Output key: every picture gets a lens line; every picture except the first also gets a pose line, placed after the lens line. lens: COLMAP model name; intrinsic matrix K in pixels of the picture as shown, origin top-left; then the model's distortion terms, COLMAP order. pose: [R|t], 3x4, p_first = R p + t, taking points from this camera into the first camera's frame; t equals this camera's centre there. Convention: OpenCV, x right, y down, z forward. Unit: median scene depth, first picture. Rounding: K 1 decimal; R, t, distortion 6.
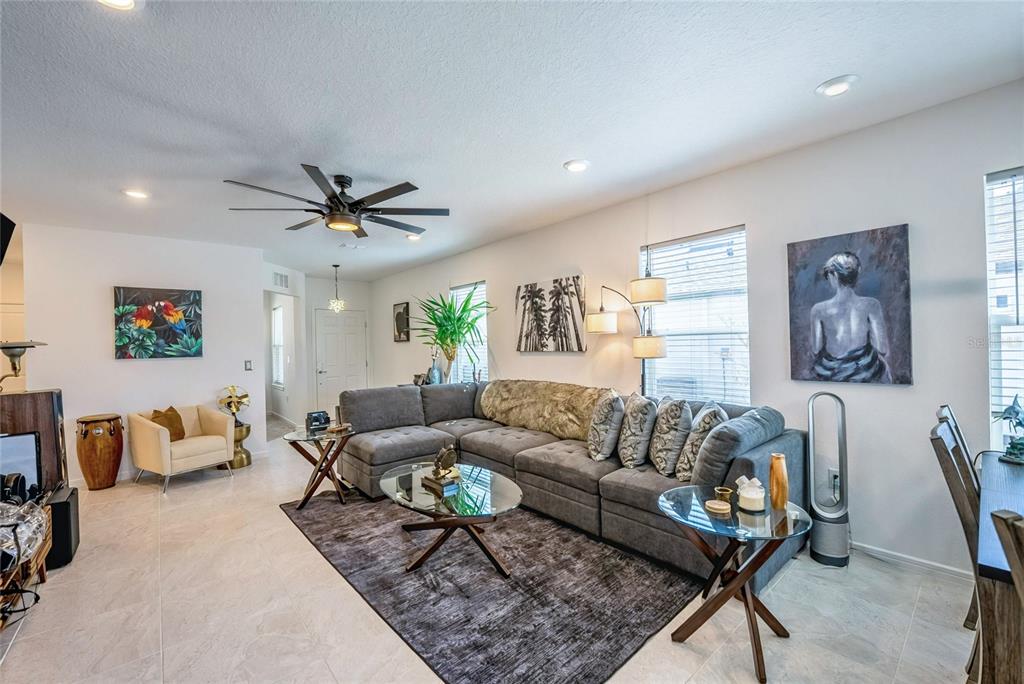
lens RADIAL K [[427.9, 0, 513.5], [0, 427.9, 344.3], [0, 0, 1]] dist [-0.018221, -0.000705]
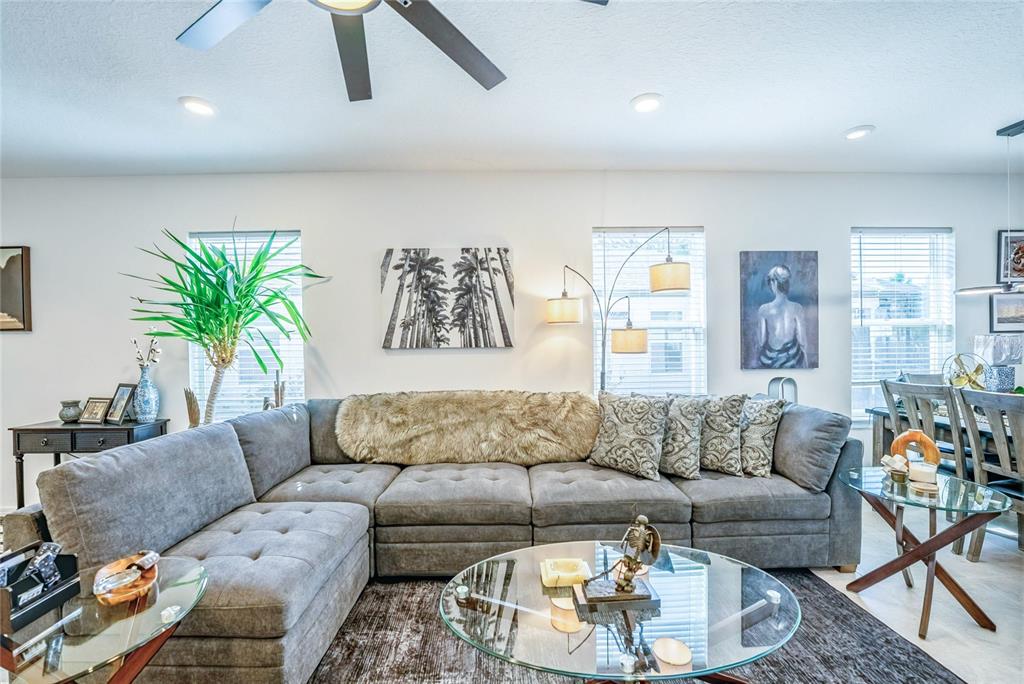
lens RADIAL K [[427.9, 0, 512.0], [0, 427.9, 343.1], [0, 0, 1]] dist [-0.018221, -0.000705]
pose [[0.630033, 0.001965, 0.776566, -0.424713], [-0.001653, 0.999998, -0.001189, 0.010036], [-0.776567, -0.000535, 0.630035, 0.498730]]
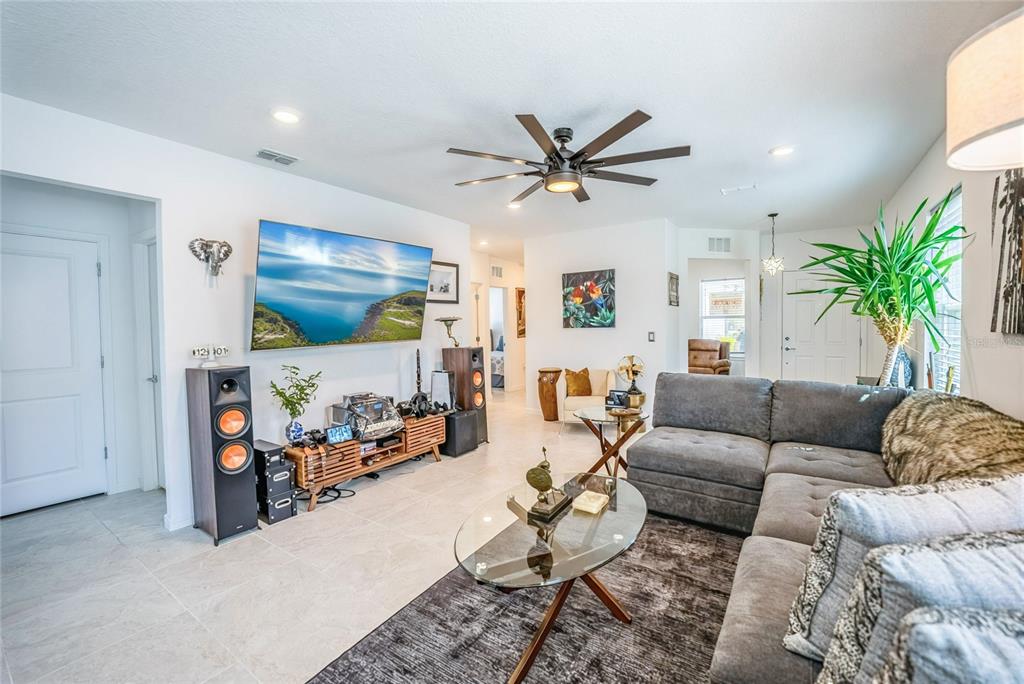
lens RADIAL K [[427.9, 0, 512.7], [0, 427.9, 336.2], [0, 0, 1]] dist [-0.018221, -0.000705]
pose [[0.248331, 0.044713, -0.967643, 0.333256], [0.011547, 0.998726, 0.049113, -0.007328], [0.968606, -0.023370, 0.247498, 0.492886]]
